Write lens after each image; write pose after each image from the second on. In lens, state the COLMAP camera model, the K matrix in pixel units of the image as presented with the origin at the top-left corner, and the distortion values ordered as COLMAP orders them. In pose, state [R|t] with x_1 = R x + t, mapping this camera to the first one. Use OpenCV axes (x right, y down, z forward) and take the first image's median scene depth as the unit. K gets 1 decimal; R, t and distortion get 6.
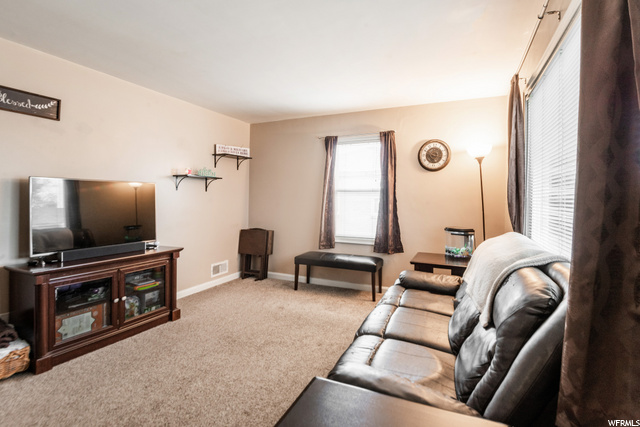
lens RADIAL K [[320.4, 0, 319.3], [0, 320.4, 198.6], [0, 0, 1]] dist [0.003202, -0.000072]
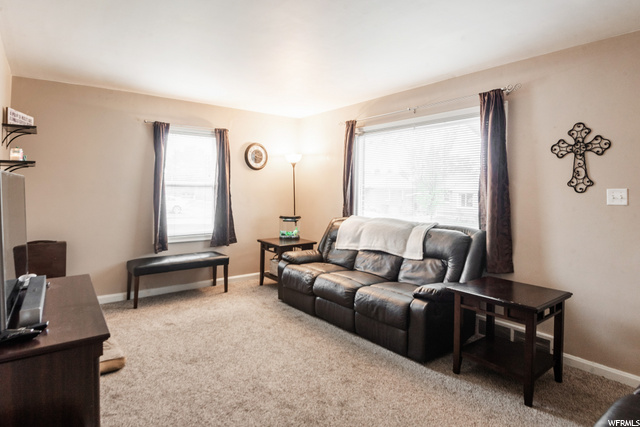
lens RADIAL K [[362.4, 0, 319.5], [0, 362.4, 189.8], [0, 0, 1]] dist [-0.000164, -0.000648]
pose [[0.452129, -0.006905, 0.891926, -0.707717], [-0.006087, 0.999923, 0.010826, -0.027424], [-0.891932, -0.010324, 0.452052, 0.185564]]
